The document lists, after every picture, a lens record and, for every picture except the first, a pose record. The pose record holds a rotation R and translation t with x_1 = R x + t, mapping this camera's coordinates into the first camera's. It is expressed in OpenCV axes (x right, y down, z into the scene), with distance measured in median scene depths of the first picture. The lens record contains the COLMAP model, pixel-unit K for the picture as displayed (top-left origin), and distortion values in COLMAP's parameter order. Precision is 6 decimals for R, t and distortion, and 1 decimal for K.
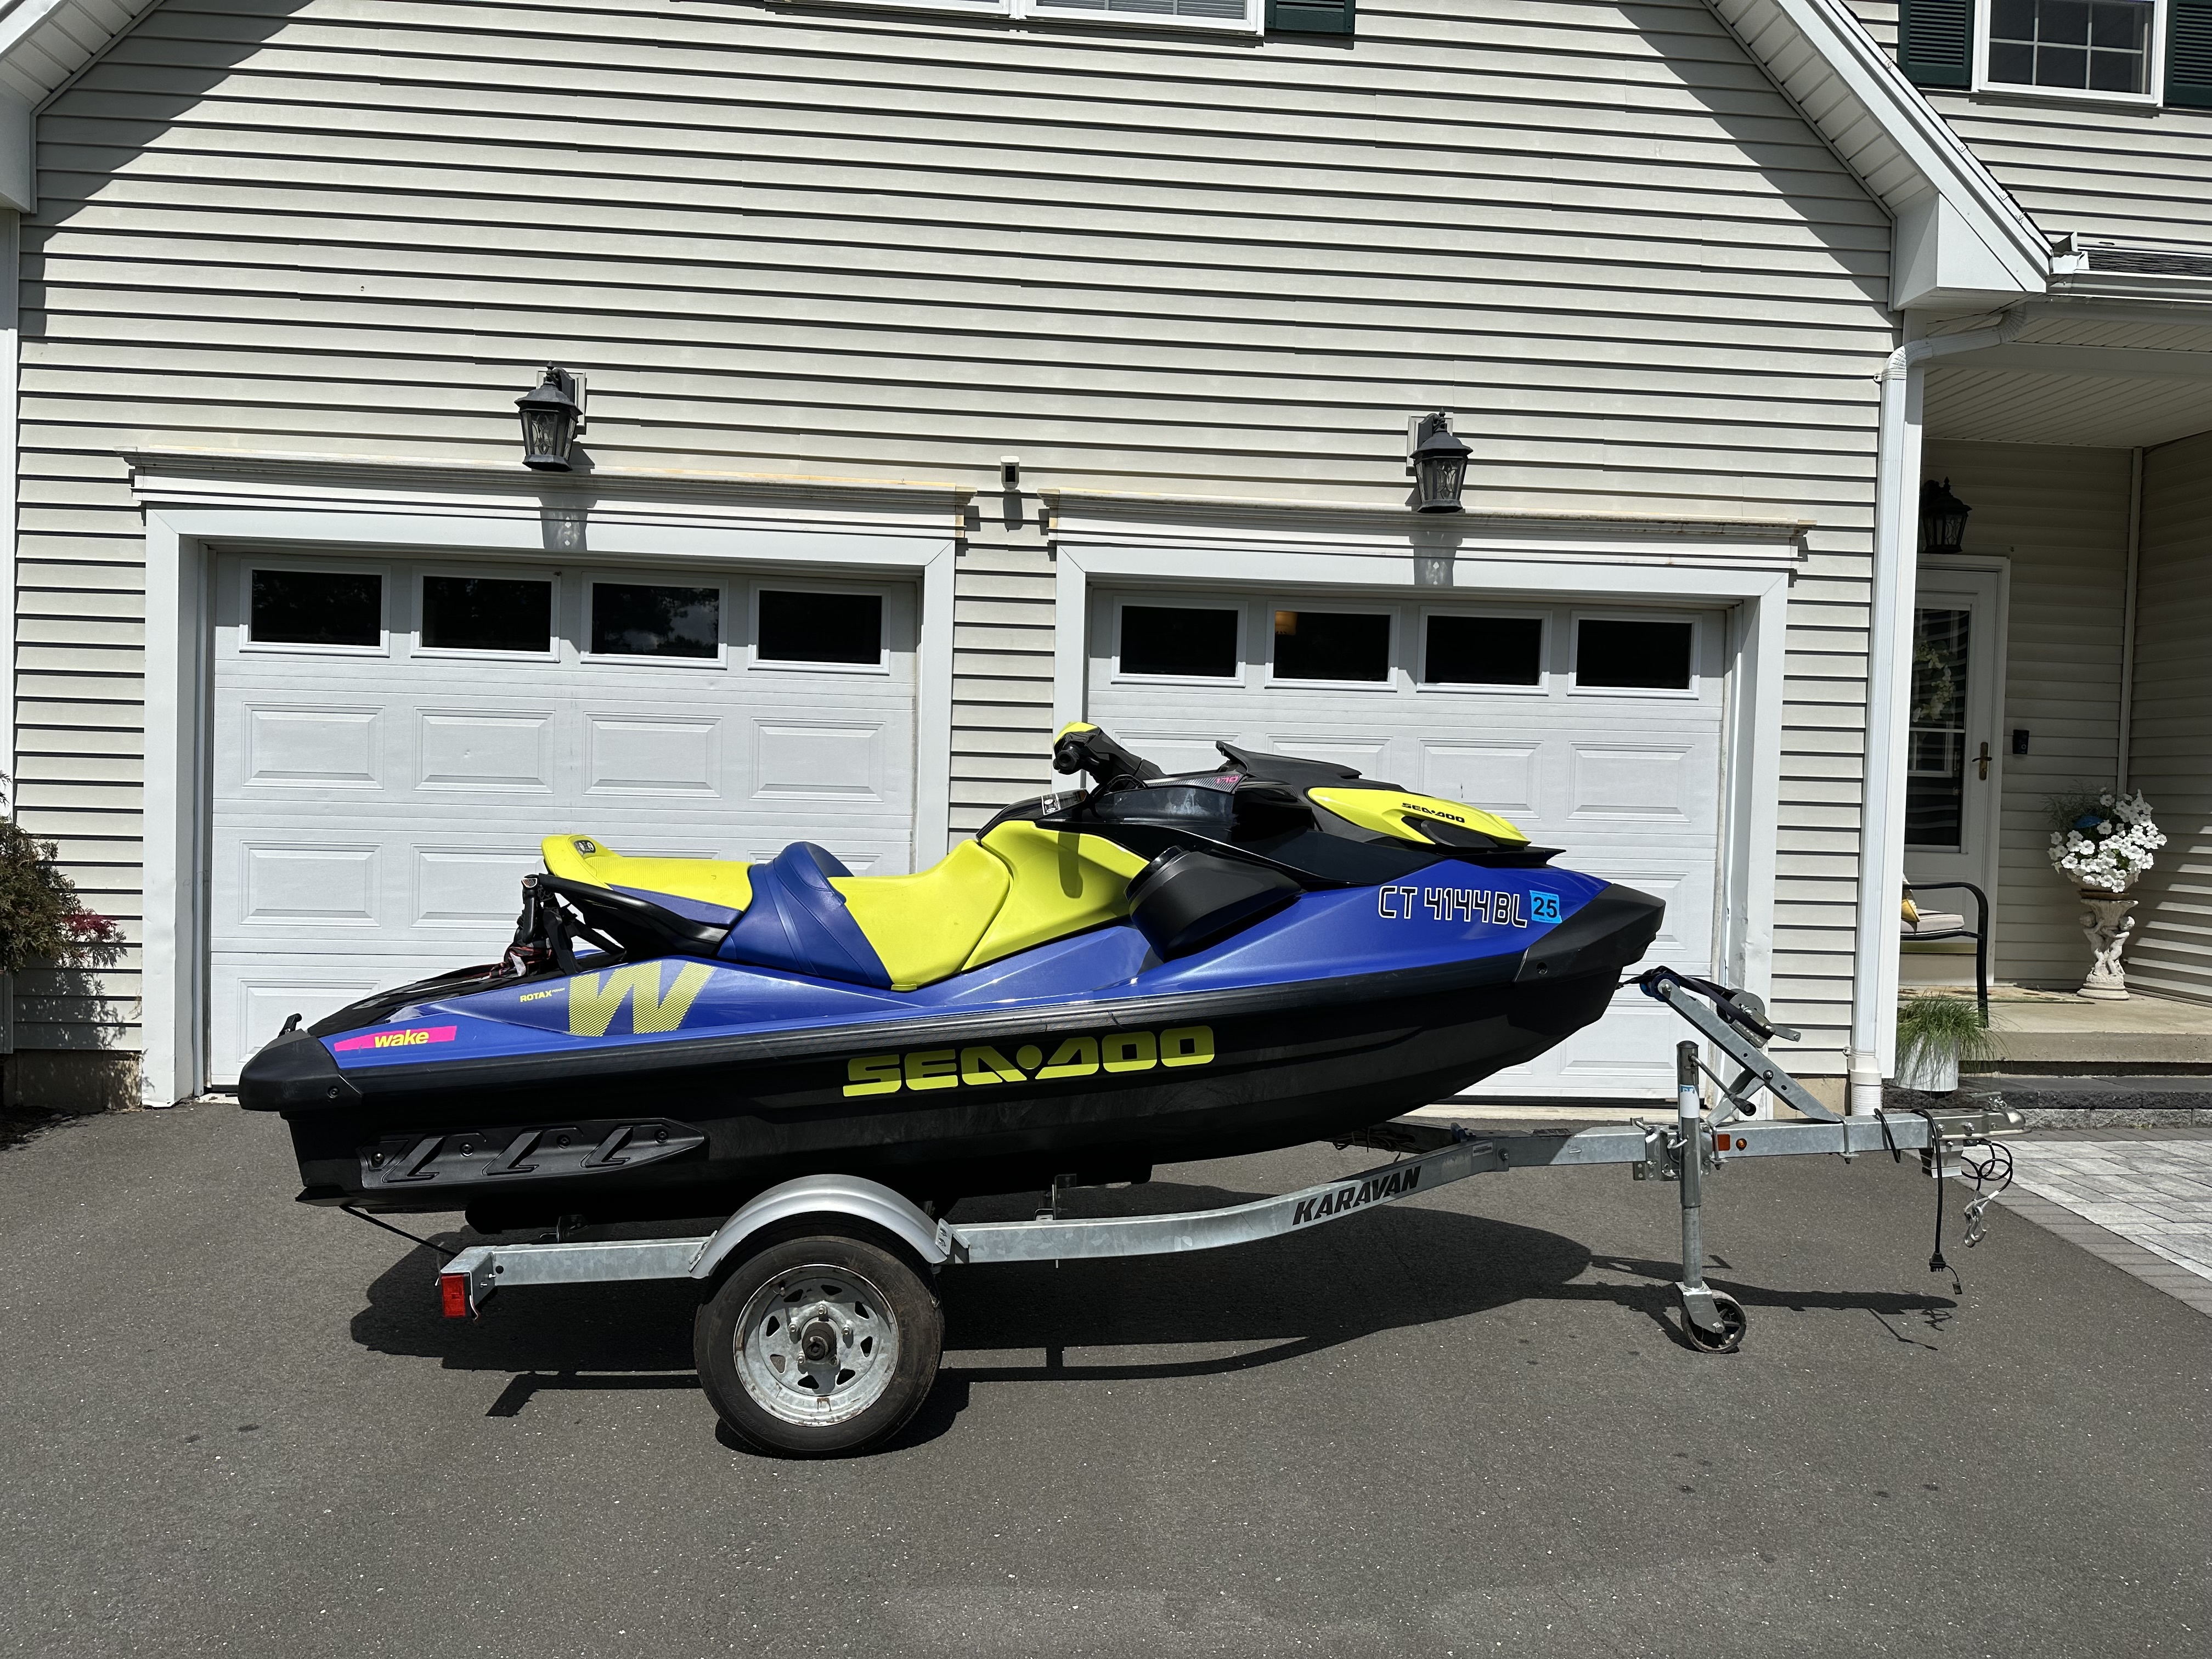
lens RADIAL K [[1726.2, 0, 1106.0], [0, 1726.2, 829.5], [0, 0, 1]] dist [0.141836, -0.000092]
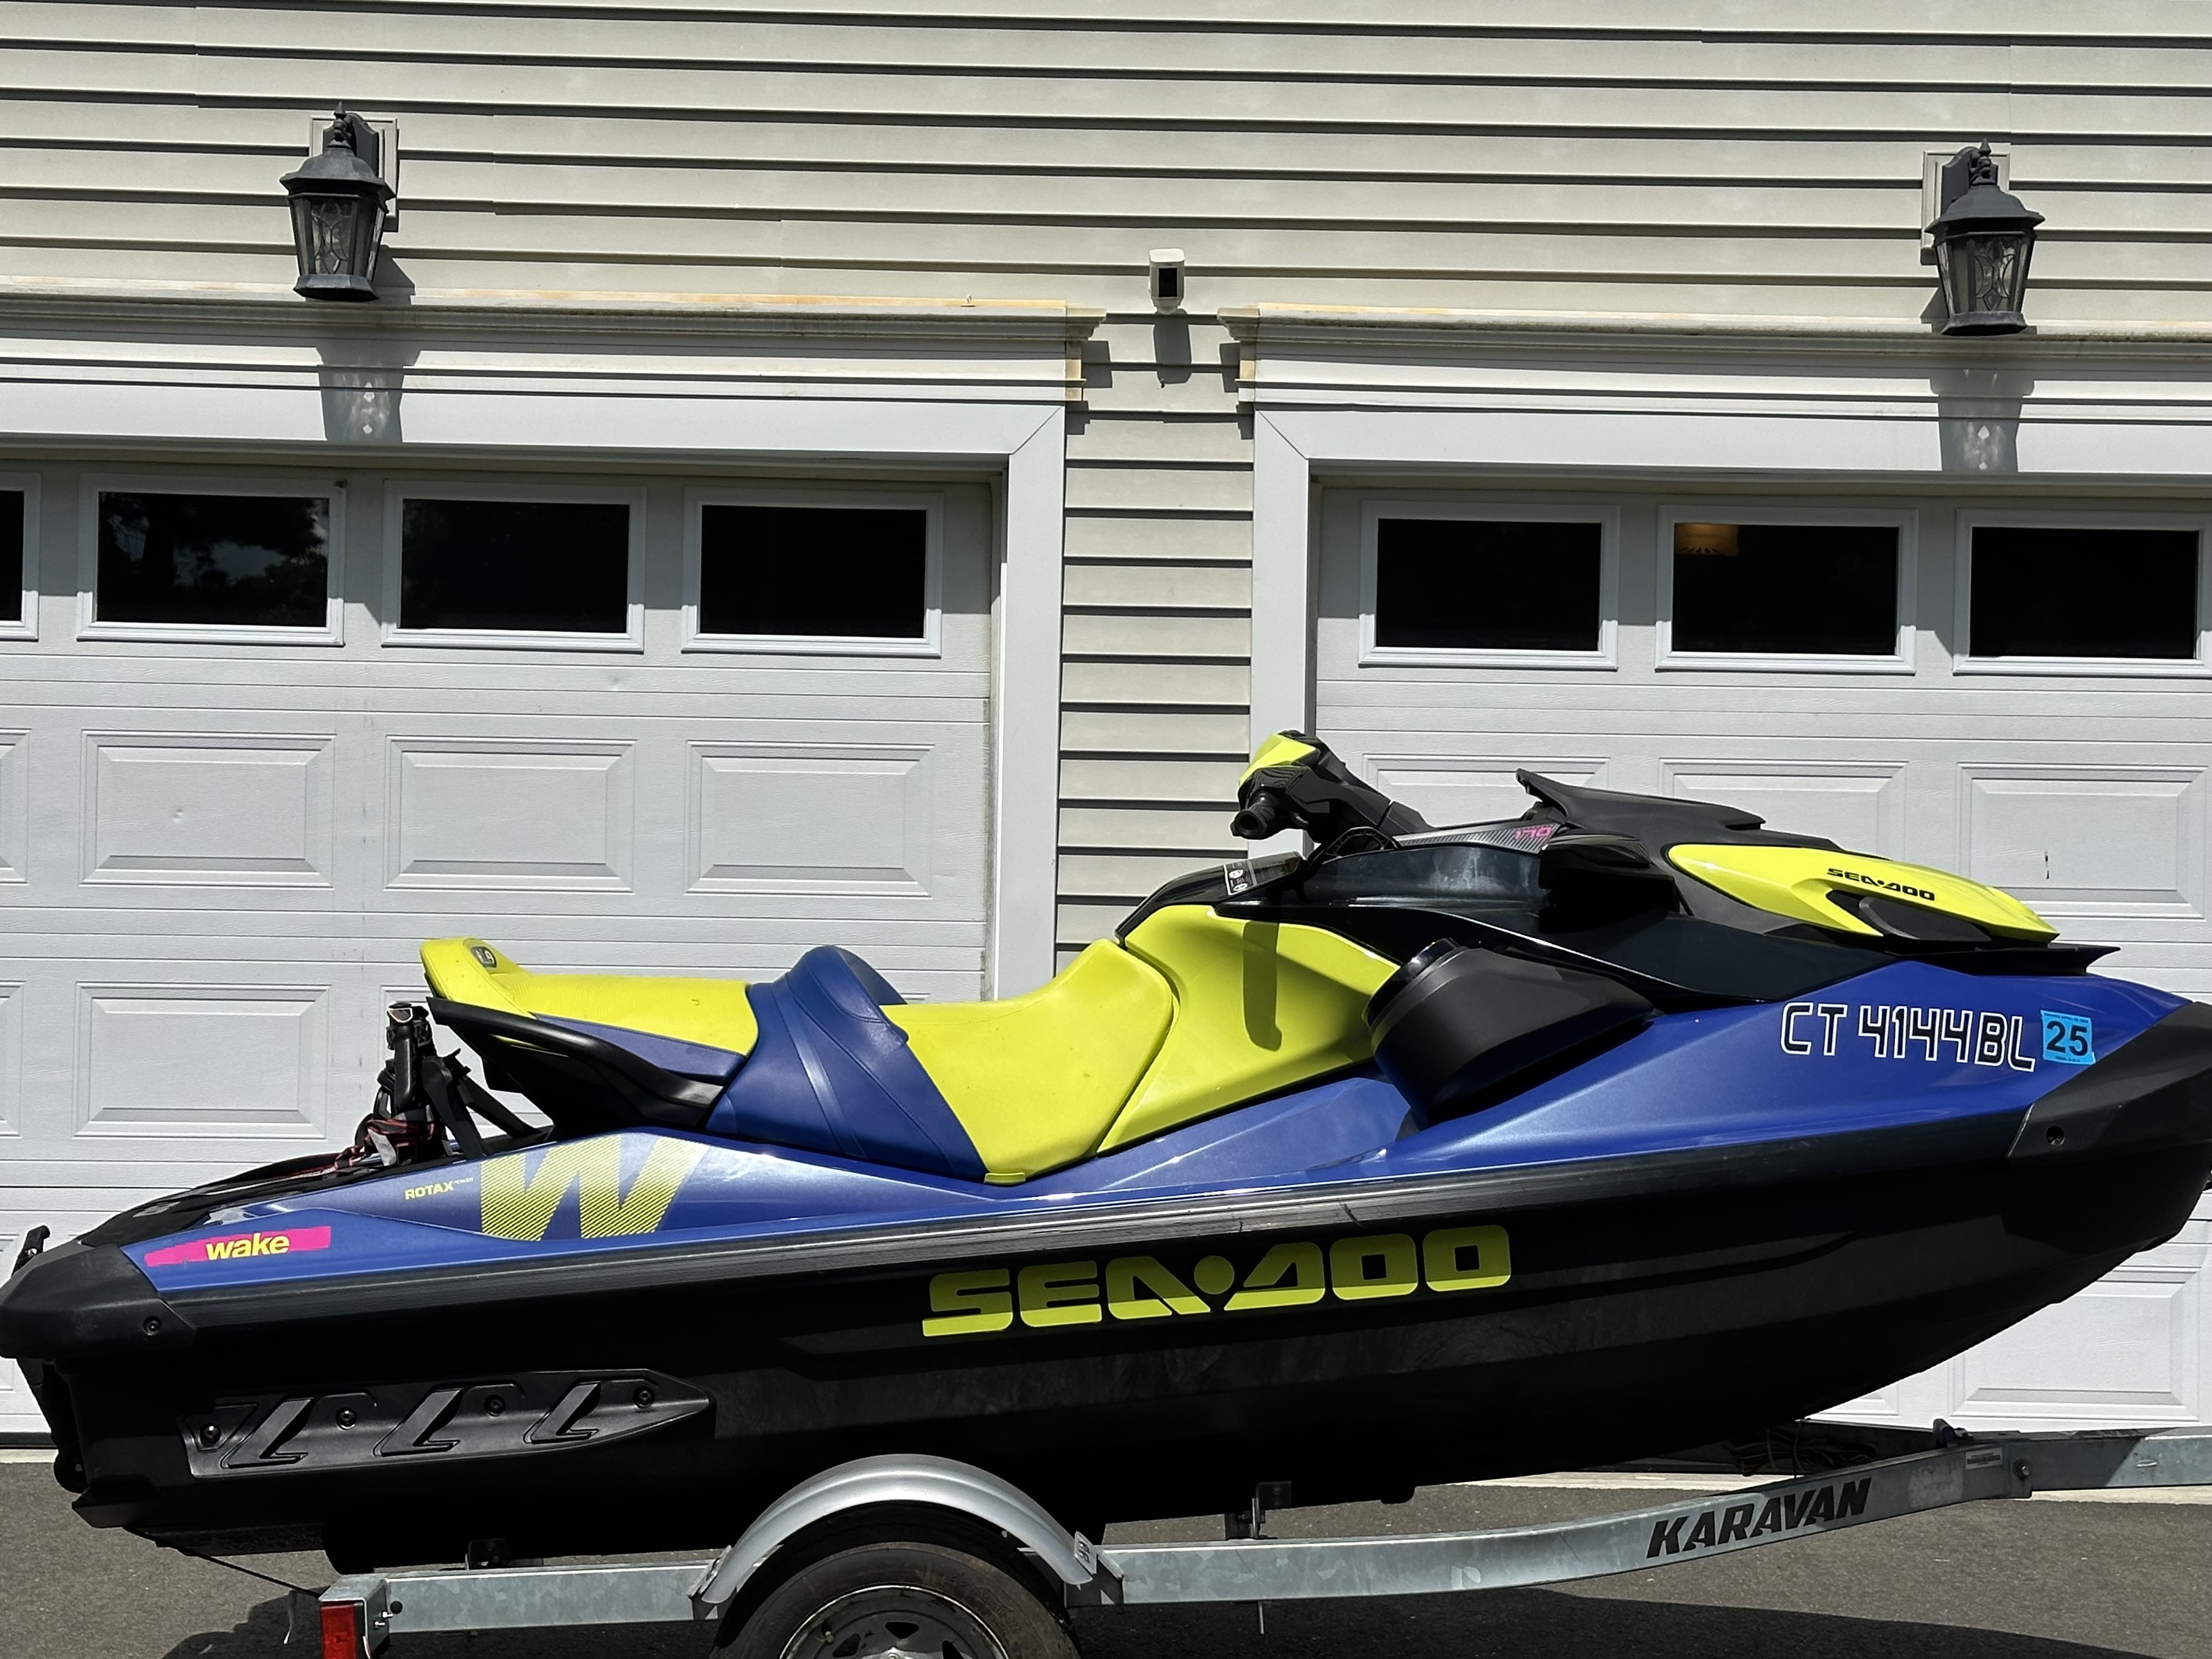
lens RADIAL K [[3817.0, 0, 1106.0], [0, 3817.0, 829.5], [0, 0, 1]] dist [0.276256, -0.049389]
pose [[0.997518, -0.010822, -0.069580, 0.012740], [0.008125, 0.999209, -0.038937, 0.019934], [0.069946, 0.038275, 0.996816, -0.335099]]
